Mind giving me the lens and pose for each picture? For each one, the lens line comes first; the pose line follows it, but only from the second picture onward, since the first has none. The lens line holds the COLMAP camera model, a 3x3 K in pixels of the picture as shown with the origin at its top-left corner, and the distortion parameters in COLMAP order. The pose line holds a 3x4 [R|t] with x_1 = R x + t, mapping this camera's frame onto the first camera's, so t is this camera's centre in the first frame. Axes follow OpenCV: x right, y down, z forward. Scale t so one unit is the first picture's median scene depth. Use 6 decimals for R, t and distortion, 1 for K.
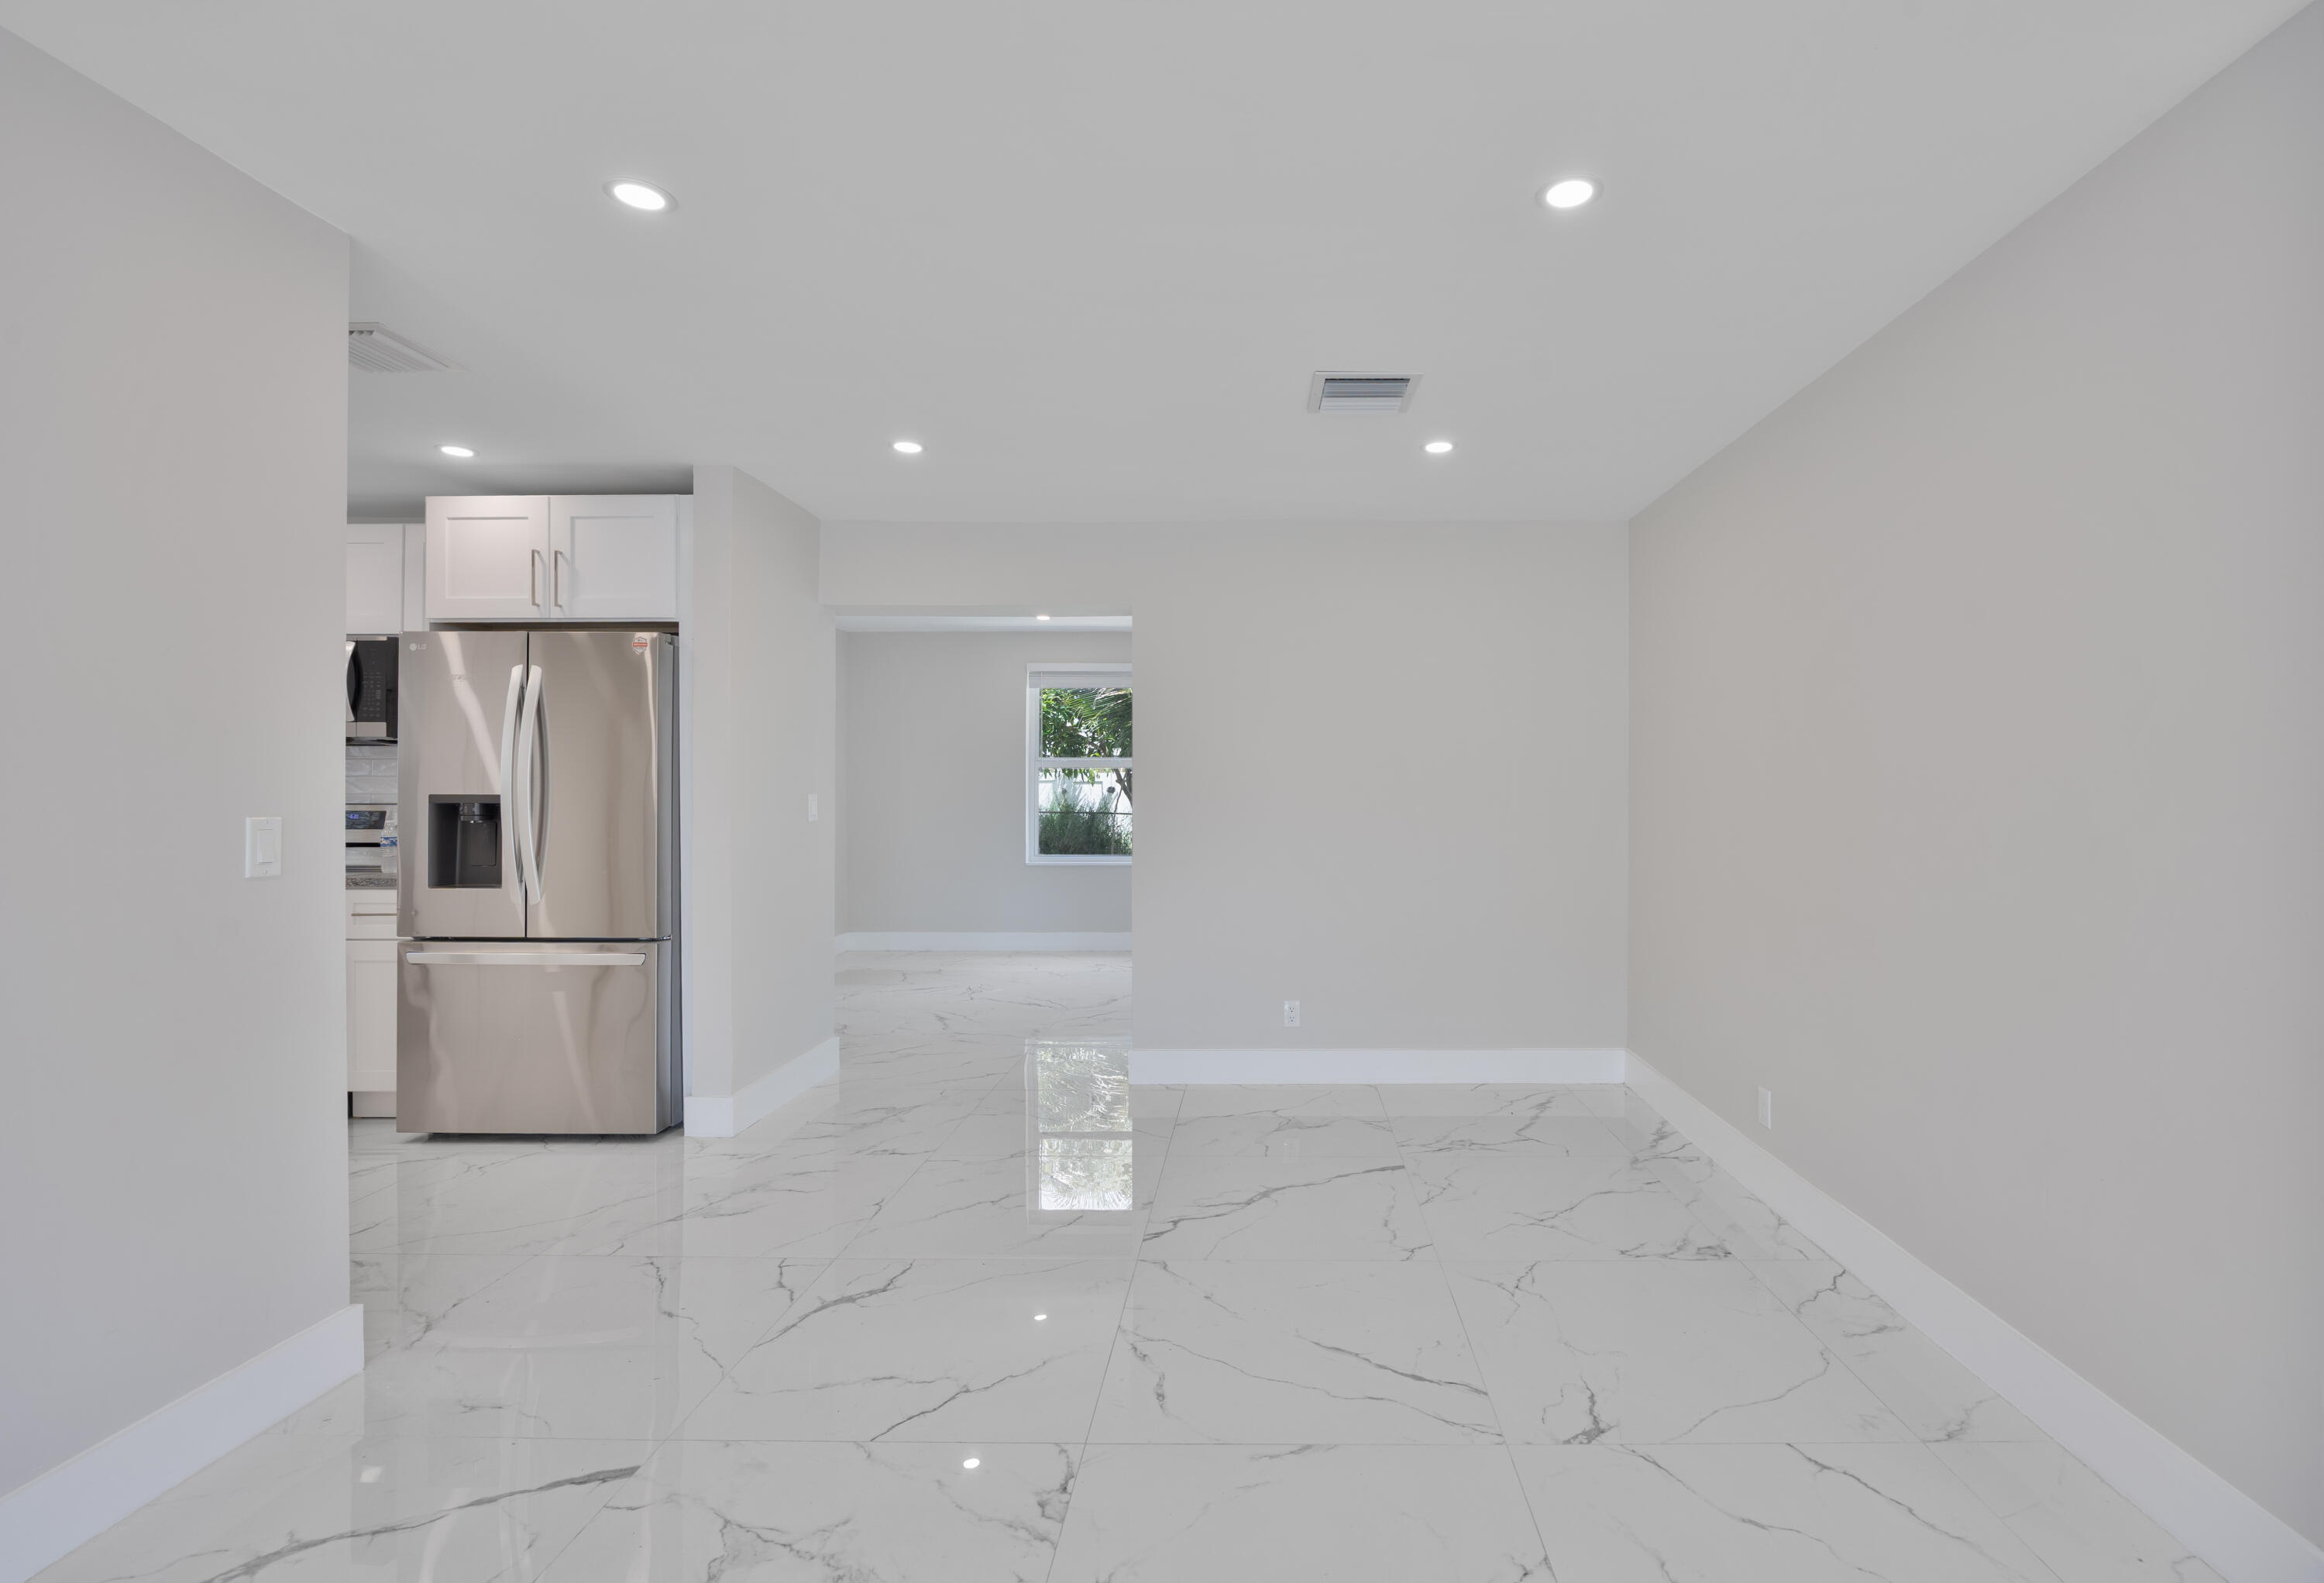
lens RADIAL K [[1041.8, 0, 1166.7], [0, 1041.8, 782.3], [0, 0, 1]] dist [0.000191, -0.000619]
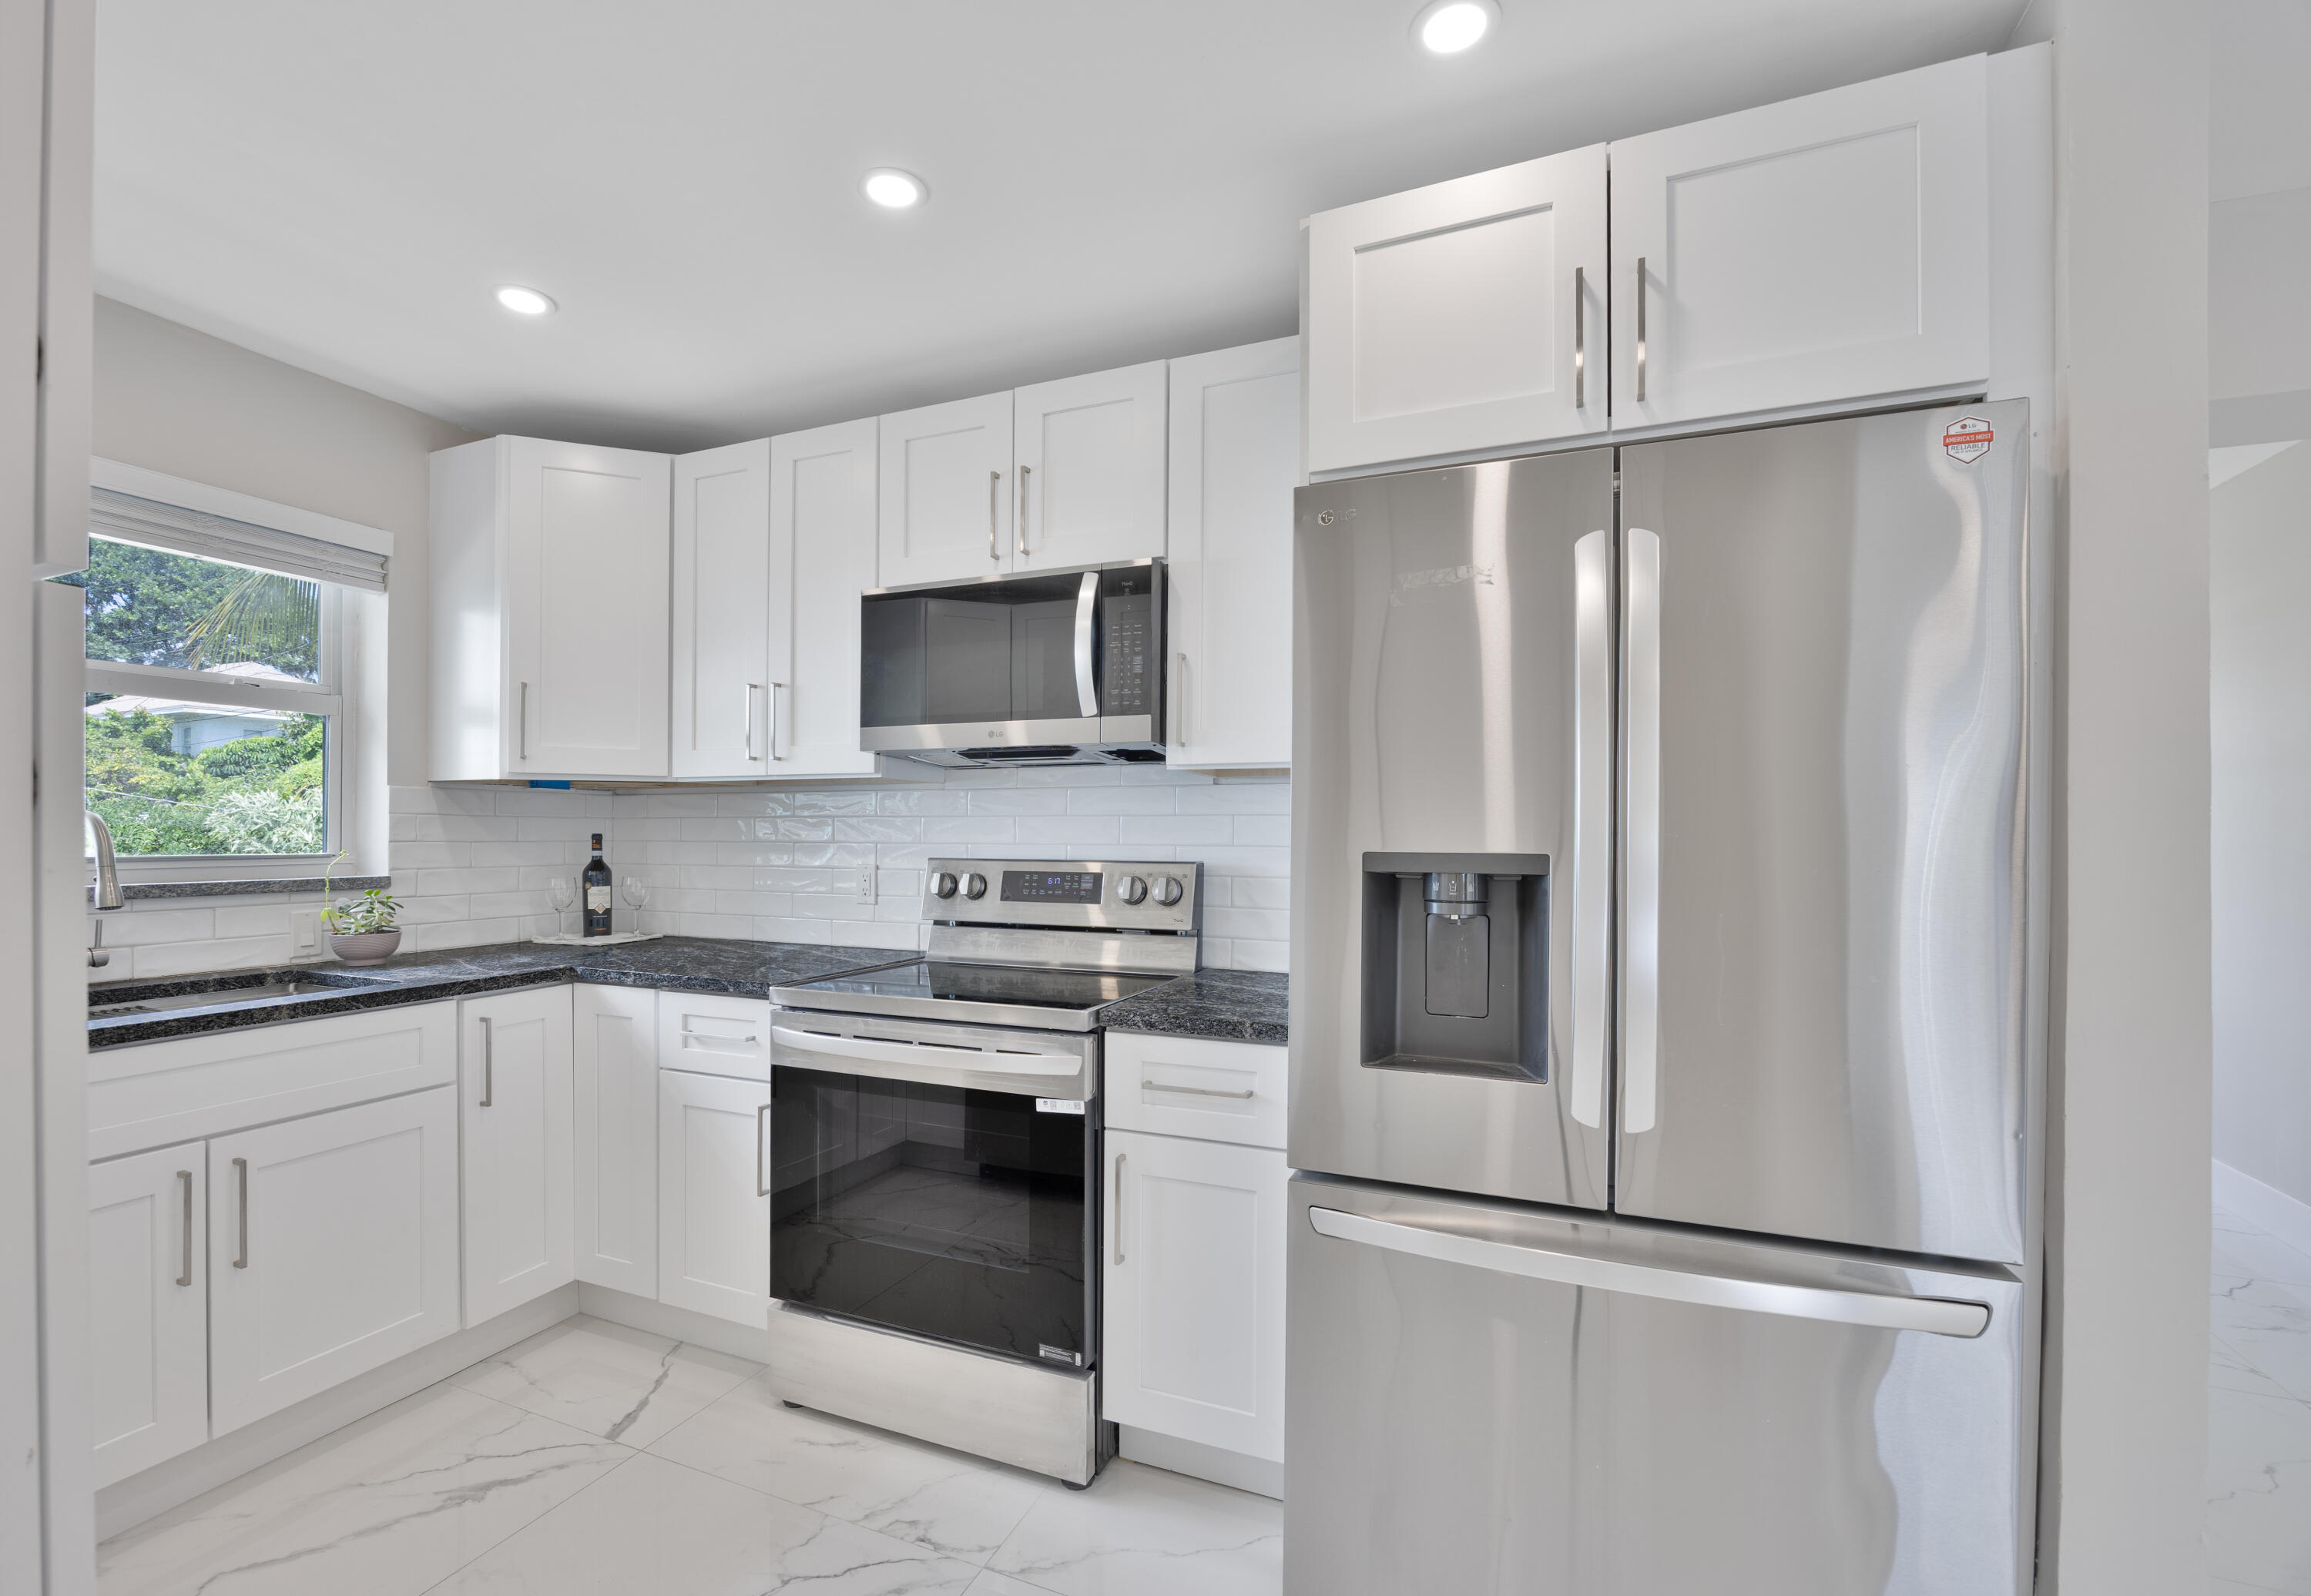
lens RADIAL K [[1009.1, 0, 1155.9], [0, 1009.1, 850.0], [0, 0, 1]] dist [0.001187, 0.000190]
pose [[0.939142, 0.013397, -0.343268, -0.632334], [-0.008067, 0.999824, 0.016951, 0.004650], [0.343435, -0.013150, 0.939084, 0.564383]]
